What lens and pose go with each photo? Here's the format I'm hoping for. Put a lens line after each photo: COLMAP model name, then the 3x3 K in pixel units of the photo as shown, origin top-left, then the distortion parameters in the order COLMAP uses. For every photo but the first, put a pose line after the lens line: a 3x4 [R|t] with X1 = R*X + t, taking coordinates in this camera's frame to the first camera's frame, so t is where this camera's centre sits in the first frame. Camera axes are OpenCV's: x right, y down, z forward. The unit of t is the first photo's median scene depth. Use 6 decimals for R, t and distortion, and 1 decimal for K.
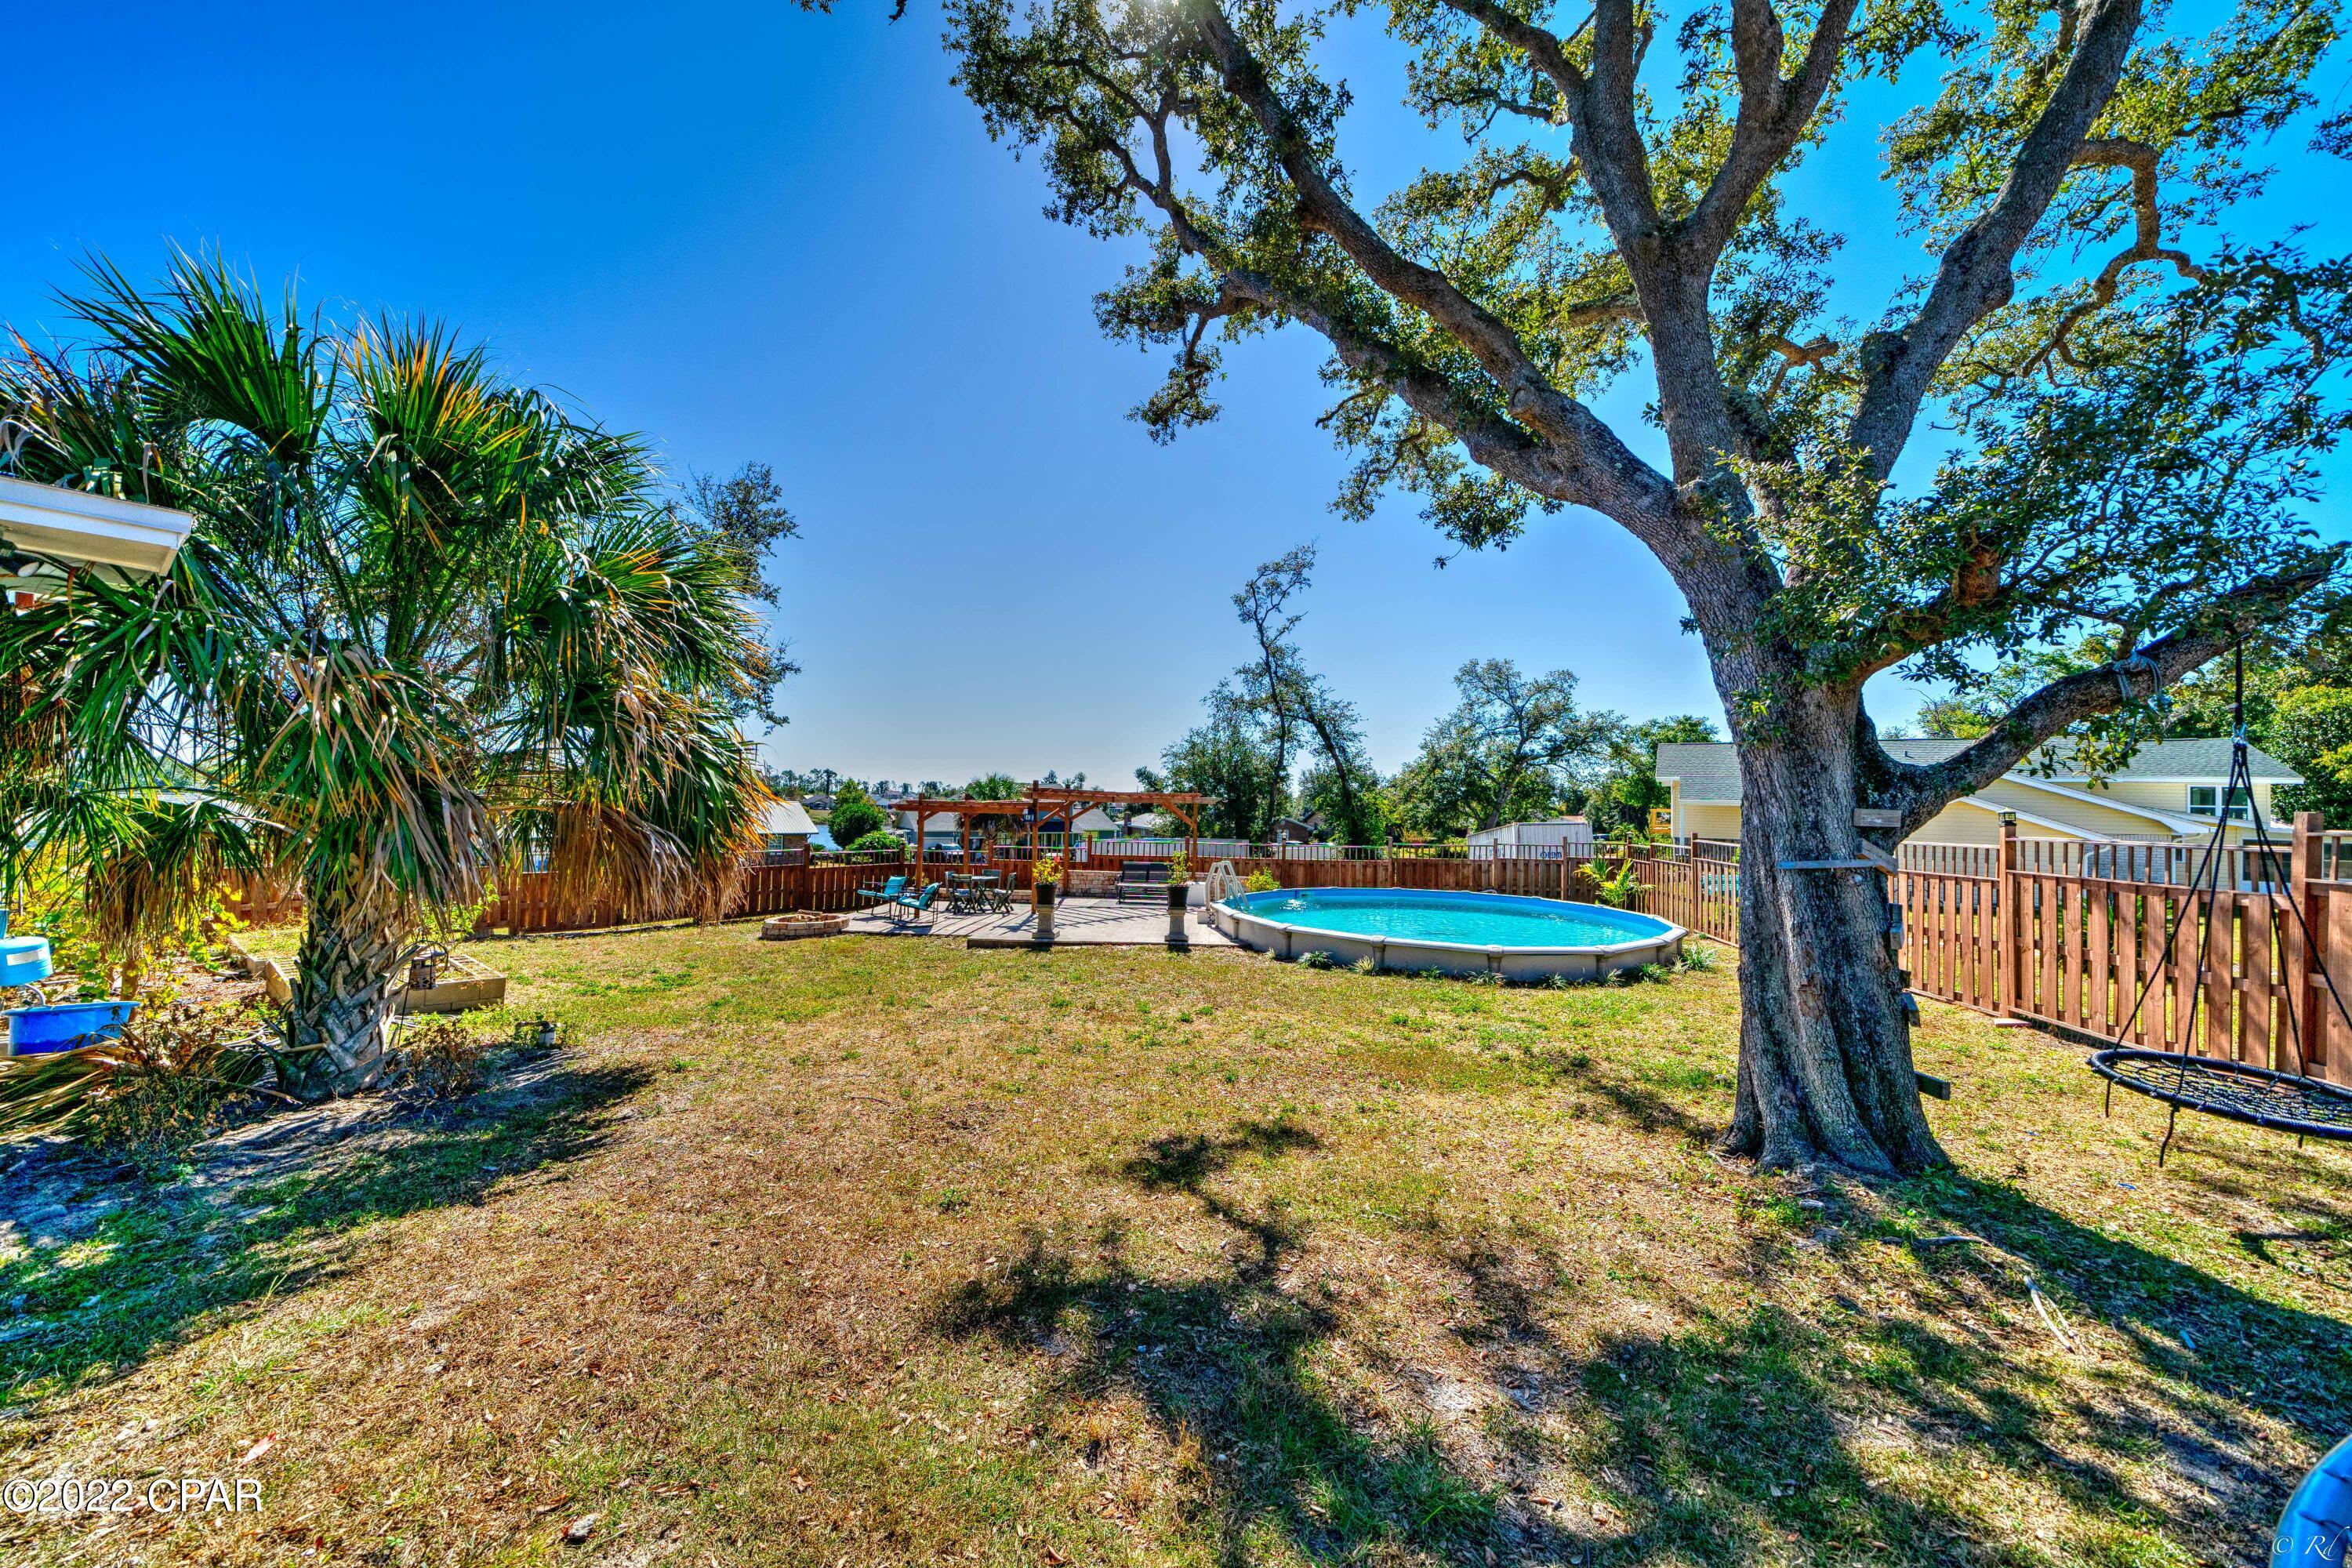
lens RADIAL K [[799.0, 0, 1176.0], [0, 799.0, 784.0], [0, 0, 1]] dist [-0.001999, -0.000015]
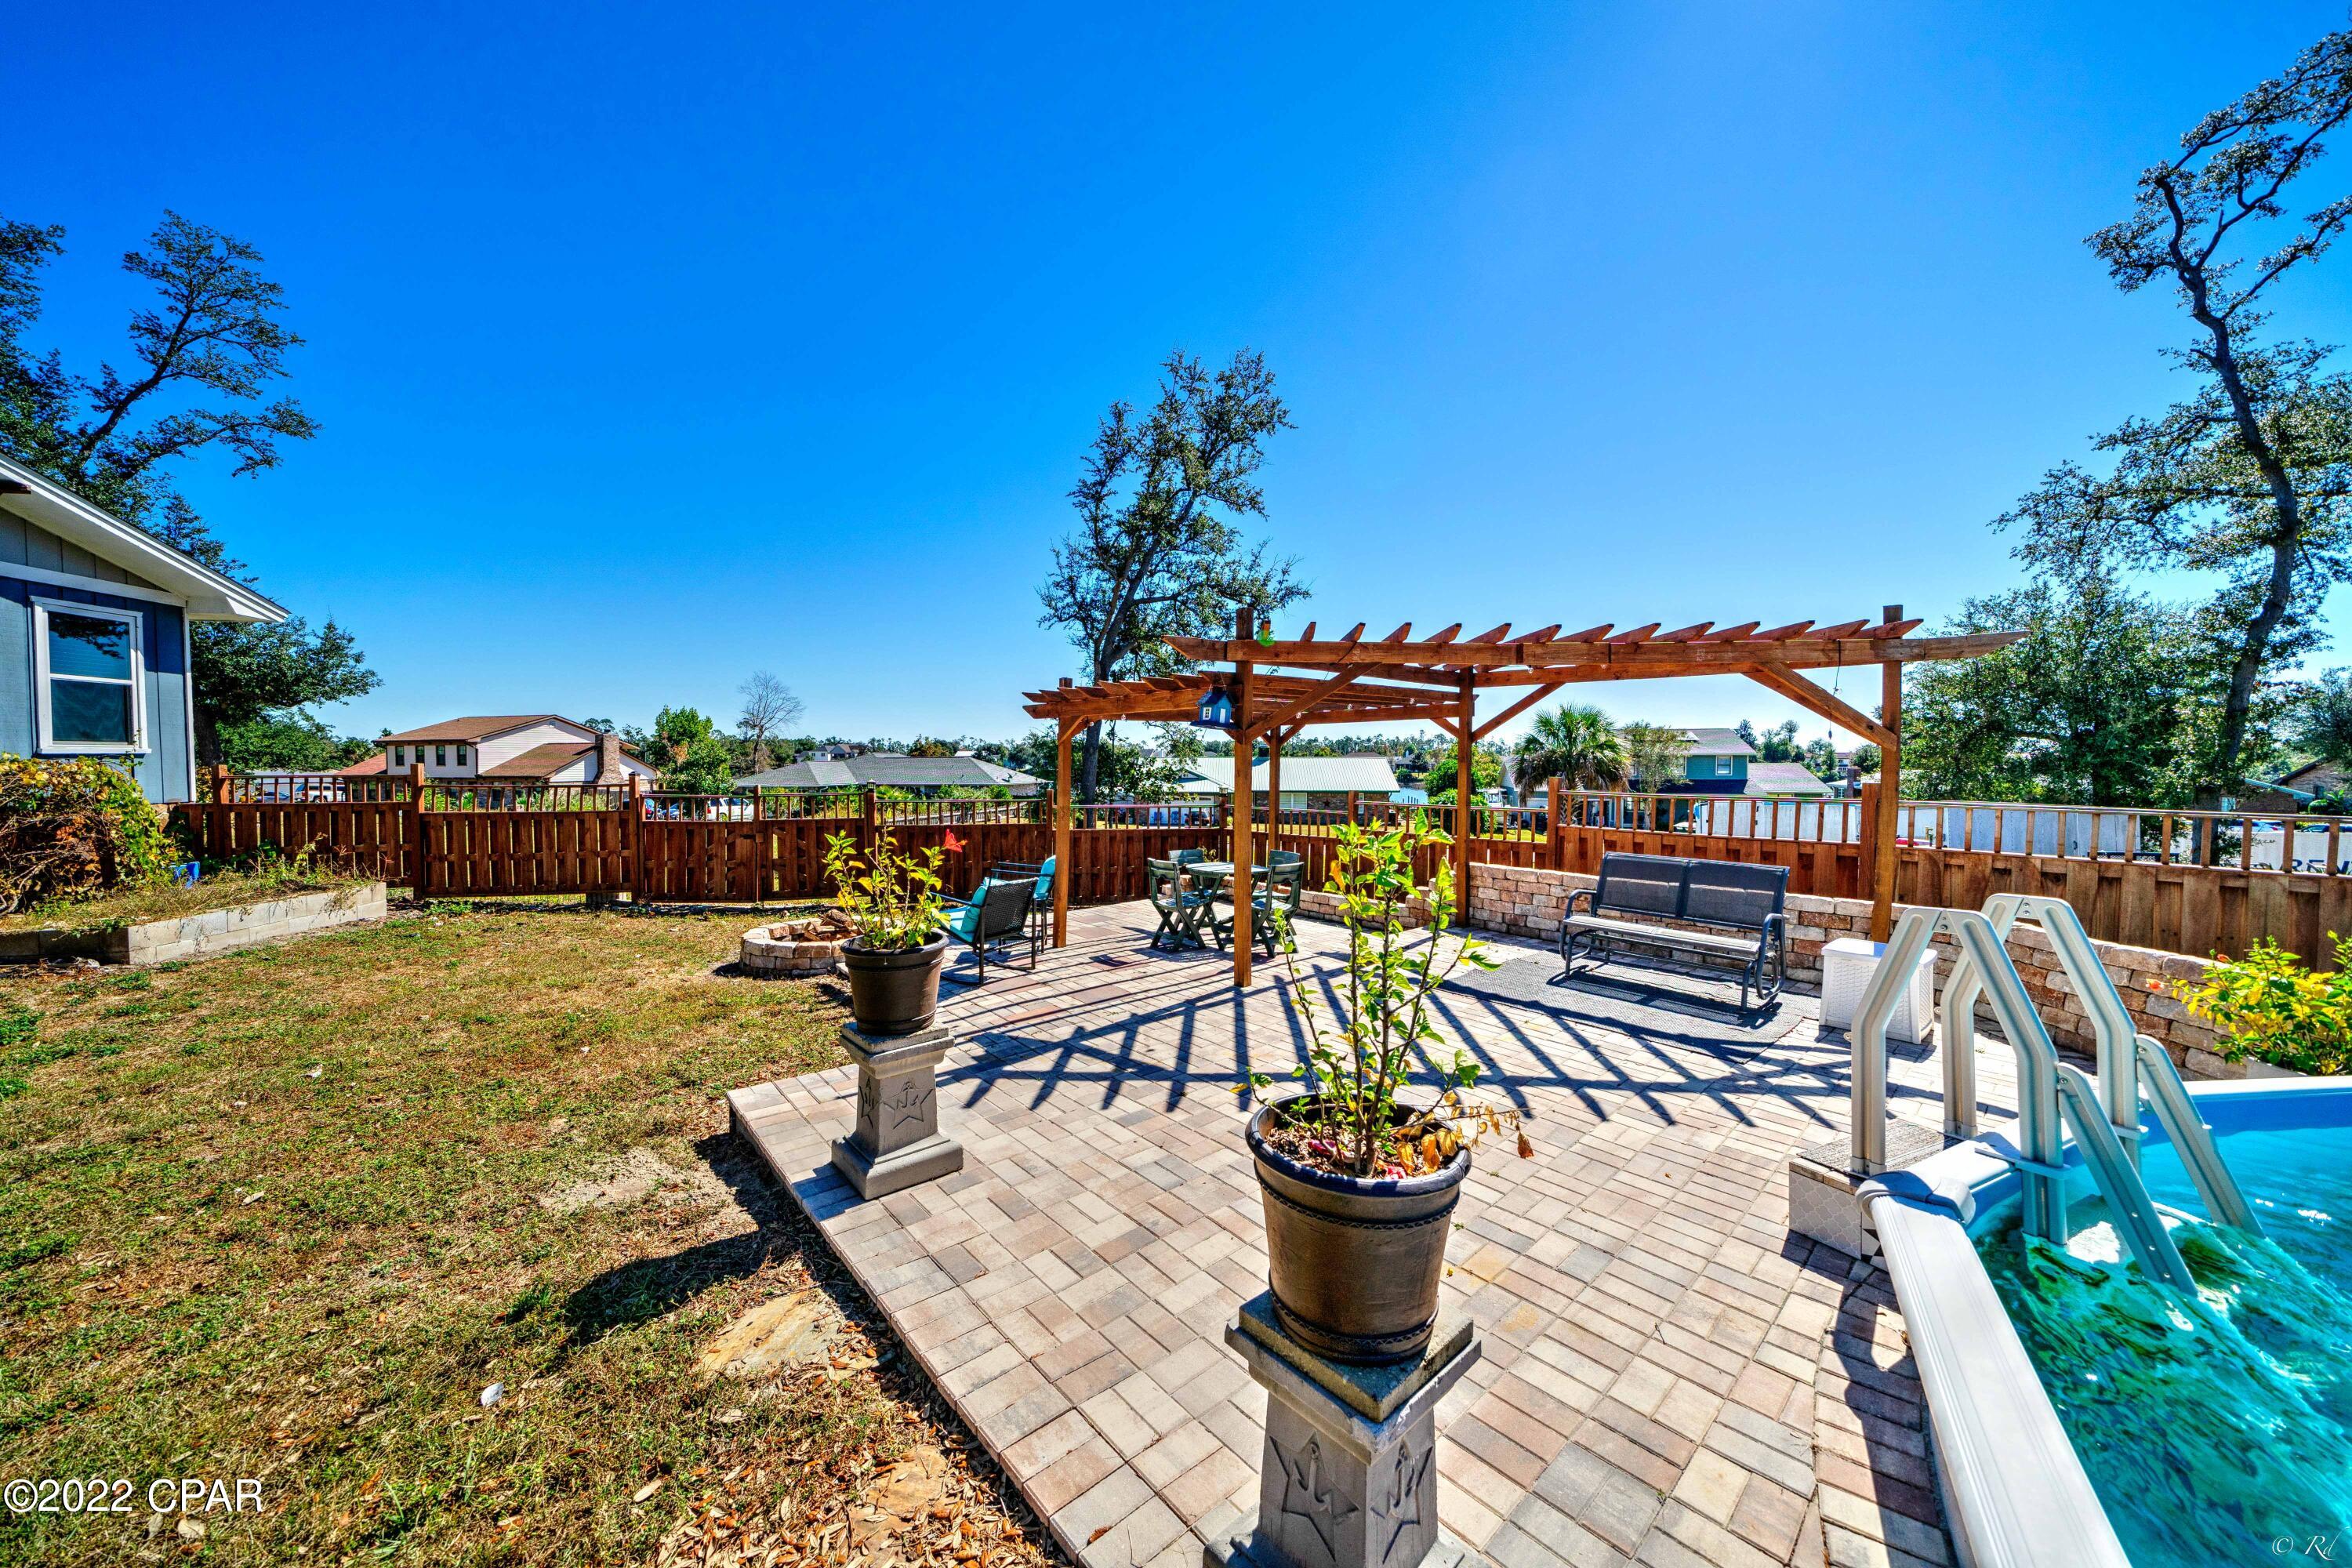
lens RADIAL K [[799.0, 0, 1176.0], [0, 799.0, 784.0], [0, 0, 1]] dist [-0.001999, -0.000015]
pose [[0.711946, 0.003839, -0.702223, 0.021231], [0.029182, 0.998960, 0.035047, 0.025813], [0.701627, -0.045444, 0.711094, 0.321970]]
